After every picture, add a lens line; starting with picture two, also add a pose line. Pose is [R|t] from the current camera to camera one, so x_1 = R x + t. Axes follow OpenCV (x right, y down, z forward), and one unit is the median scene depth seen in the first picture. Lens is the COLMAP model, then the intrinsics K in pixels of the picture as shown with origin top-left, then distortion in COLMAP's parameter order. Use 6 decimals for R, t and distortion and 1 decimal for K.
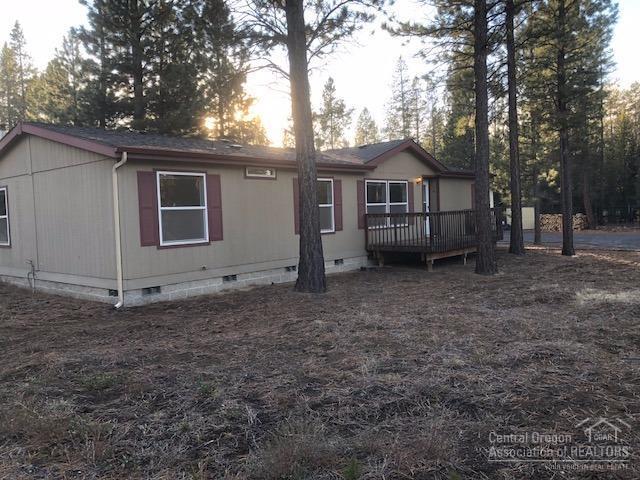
lens RADIAL K [[524.9, 0, 320.9], [0, 524.9, 234.9], [0, 0, 1]] dist [0.042554, -0.045394]
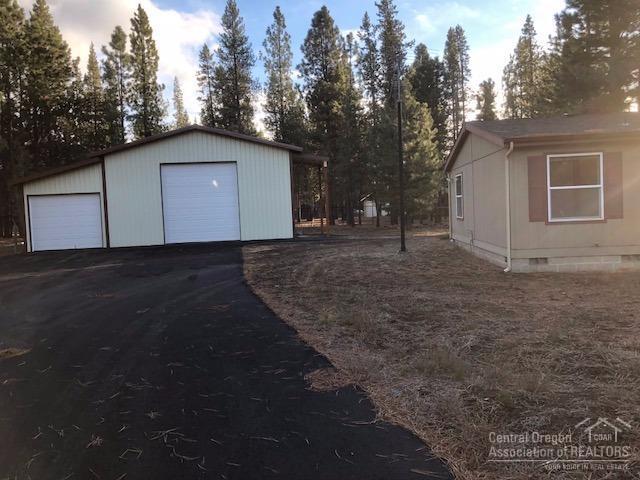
lens RADIAL K [[524.9, 0, 318.1], [0, 524.9, 243.5], [0, 0, 1]] dist [0.042554, -0.045394]
pose [[0.587346, 0.062520, -0.806918, 0.313536], [-0.011941, 0.997573, 0.068600, -0.004701], [0.809248, -0.030656, 0.586667, -0.050896]]
